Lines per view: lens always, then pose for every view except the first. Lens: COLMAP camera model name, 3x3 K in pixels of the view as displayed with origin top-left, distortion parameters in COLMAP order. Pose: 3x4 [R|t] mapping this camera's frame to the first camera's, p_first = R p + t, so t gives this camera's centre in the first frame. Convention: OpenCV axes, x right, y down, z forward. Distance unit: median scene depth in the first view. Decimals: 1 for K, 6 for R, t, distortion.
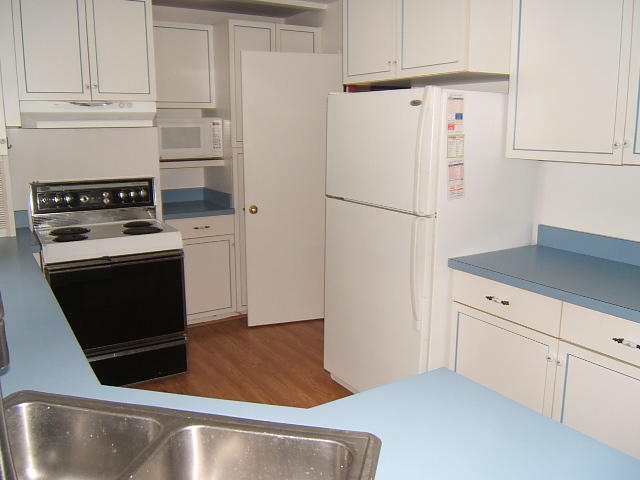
lens RADIAL K [[559.1, 0, 319.2], [0, 559.1, 231.7], [0, 0, 1]] dist [-0.042499, -0.011757]
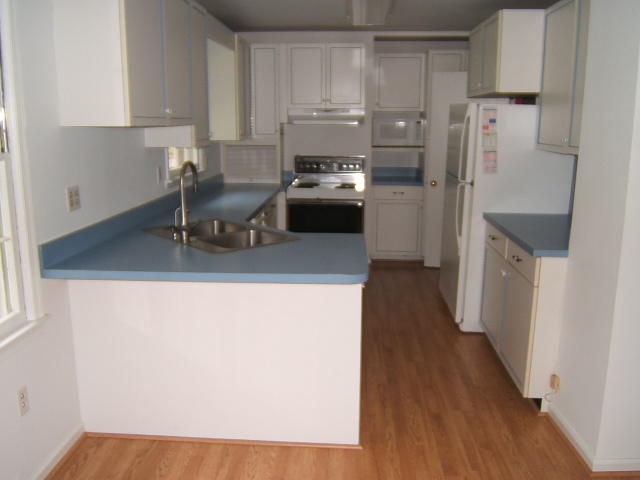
lens RADIAL K [[559.1, 0, 319.2], [0, 559.1, 231.7], [0, 0, 1]] dist [-0.042499, -0.011757]
pose [[0.819473, 0.117582, -0.560927, 0.577332], [-0.111834, 0.992720, 0.044713, 0.065299], [0.562101, 0.026089, 0.826657, -0.420391]]
